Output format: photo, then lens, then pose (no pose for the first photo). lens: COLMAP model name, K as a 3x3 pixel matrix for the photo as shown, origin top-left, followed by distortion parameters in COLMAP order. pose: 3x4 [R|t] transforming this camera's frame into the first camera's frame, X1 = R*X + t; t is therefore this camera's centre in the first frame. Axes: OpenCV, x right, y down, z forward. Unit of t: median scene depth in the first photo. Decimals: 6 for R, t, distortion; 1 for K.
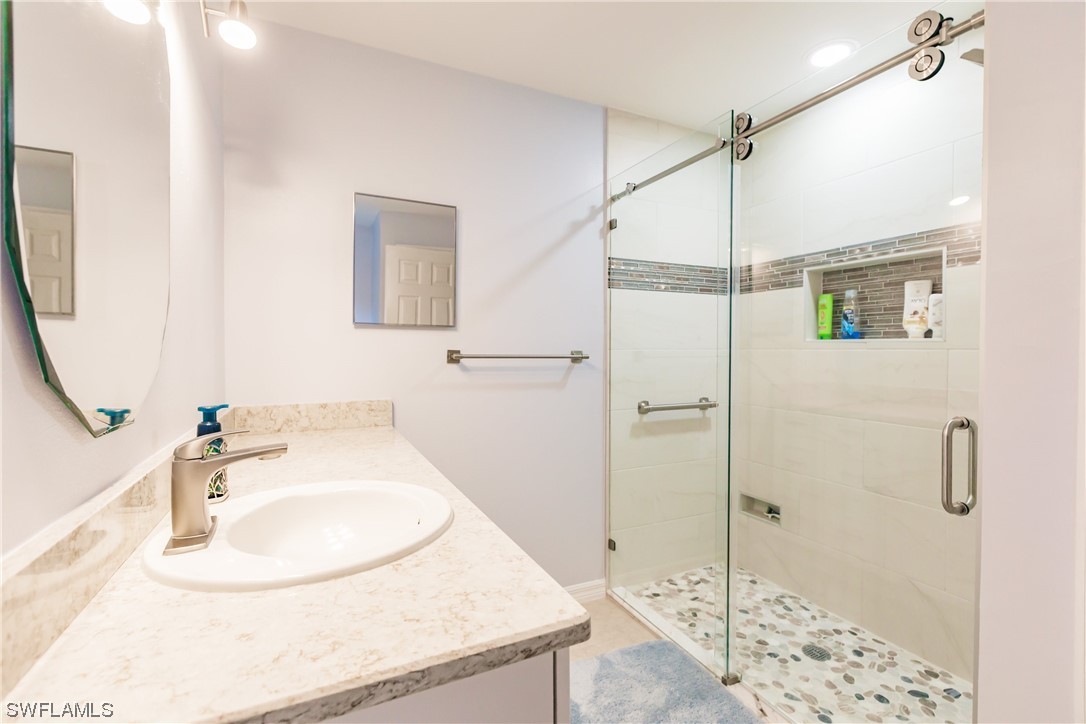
lens RADIAL K [[488.5, 0, 536.9], [0, 488.5, 358.8], [0, 0, 1]] dist [0.001835, 0.000048]
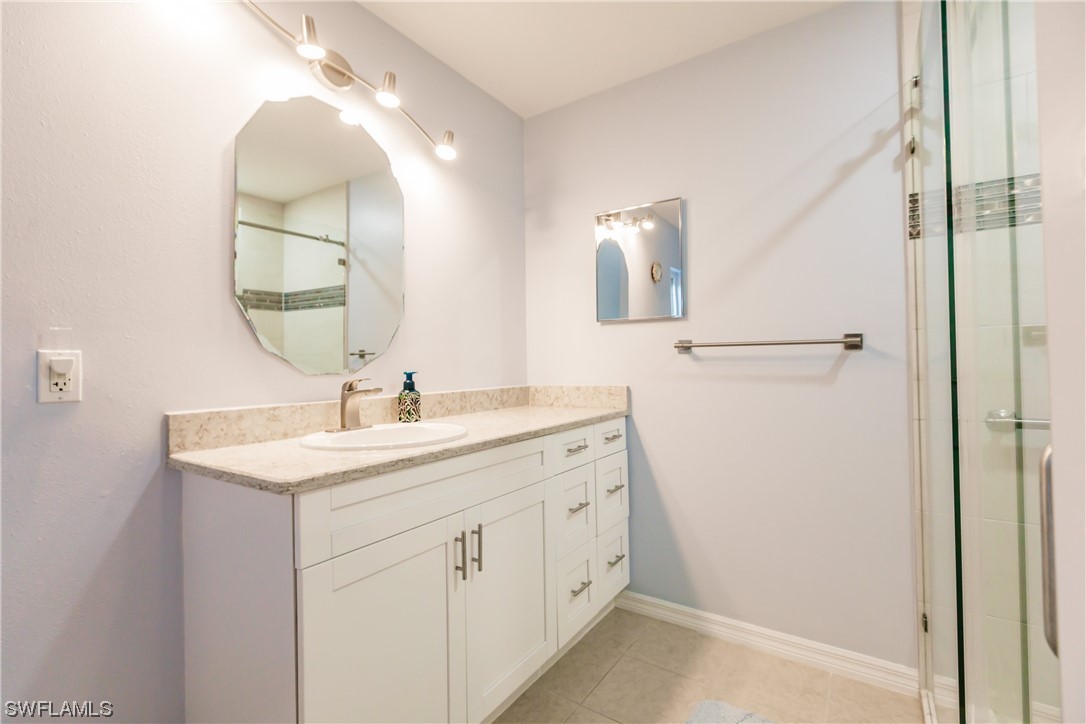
lens RADIAL K [[488.5, 0, 536.9], [0, 488.5, 358.8], [0, 0, 1]] dist [0.001835, 0.000048]
pose [[0.513145, -0.018772, -0.858097, 0.525133], [0.000457, 0.999767, -0.021598, 0.041968], [0.858302, 0.010690, 0.513034, 0.230107]]
